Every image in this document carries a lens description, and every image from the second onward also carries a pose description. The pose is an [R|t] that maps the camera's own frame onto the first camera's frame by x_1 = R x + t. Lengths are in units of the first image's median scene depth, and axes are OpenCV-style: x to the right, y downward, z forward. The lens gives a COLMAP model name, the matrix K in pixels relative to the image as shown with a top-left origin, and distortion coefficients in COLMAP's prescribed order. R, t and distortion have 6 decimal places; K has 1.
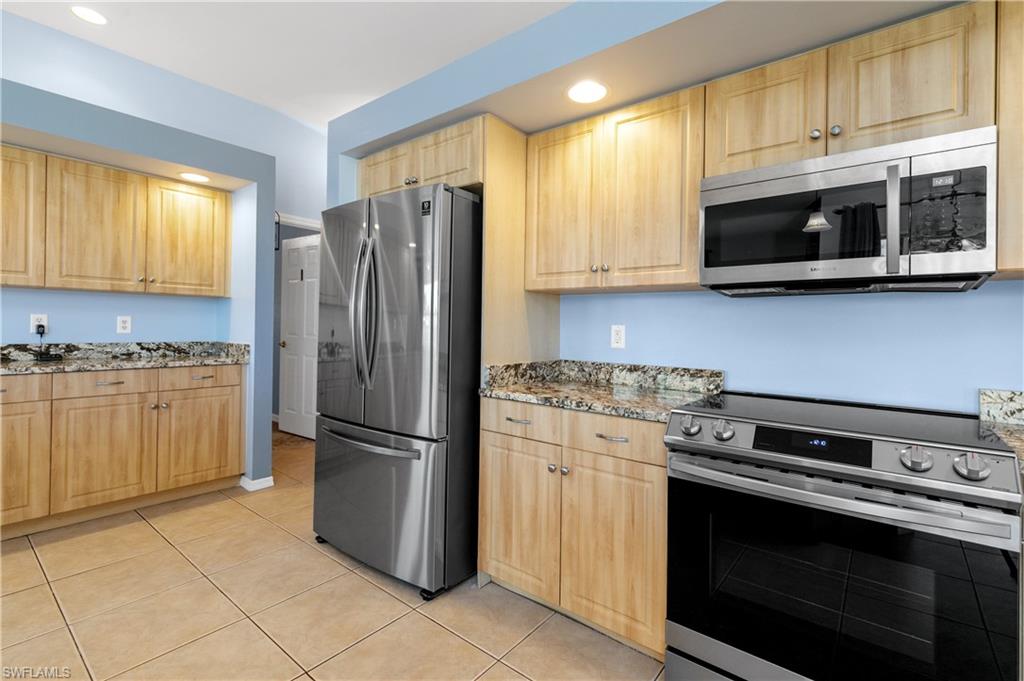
lens RADIAL K [[463.2, 0, 518.5], [0, 463.2, 326.9], [0, 0, 1]] dist [0.002180, 0.000459]
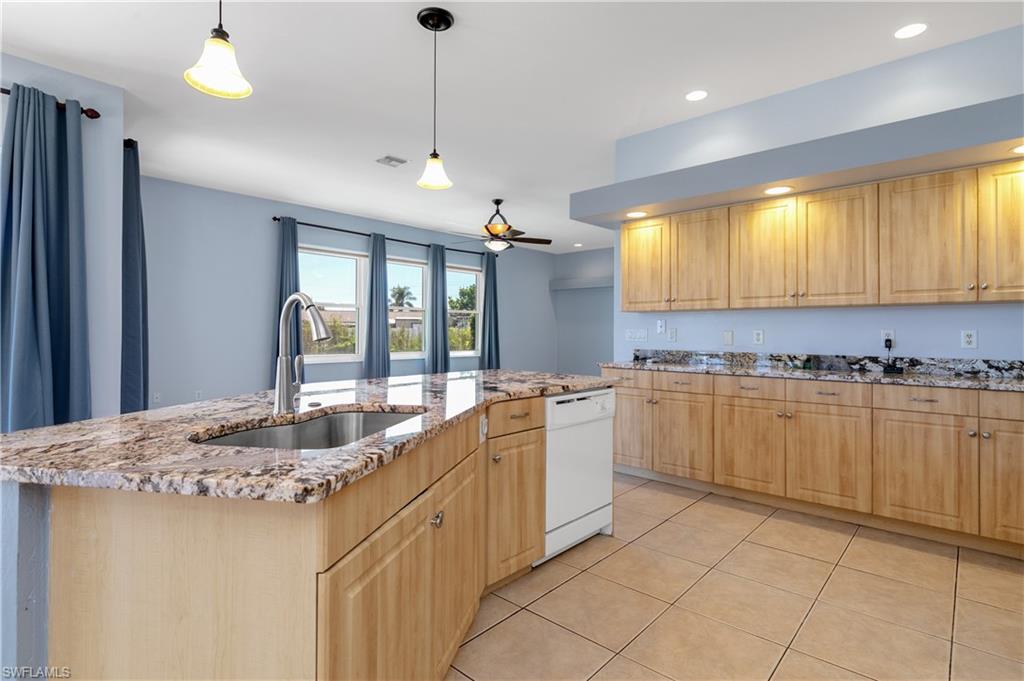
lens RADIAL K [[518.3, 0, 509.8], [0, 518.3, 333.9], [0, 0, 1]] dist [0.001191, -0.000073]
pose [[-0.068213, -0.013543, -0.997579, 0.274783], [-0.006196, 0.999894, -0.013151, 0.005179], [0.997652, 0.005284, -0.068290, 0.242969]]
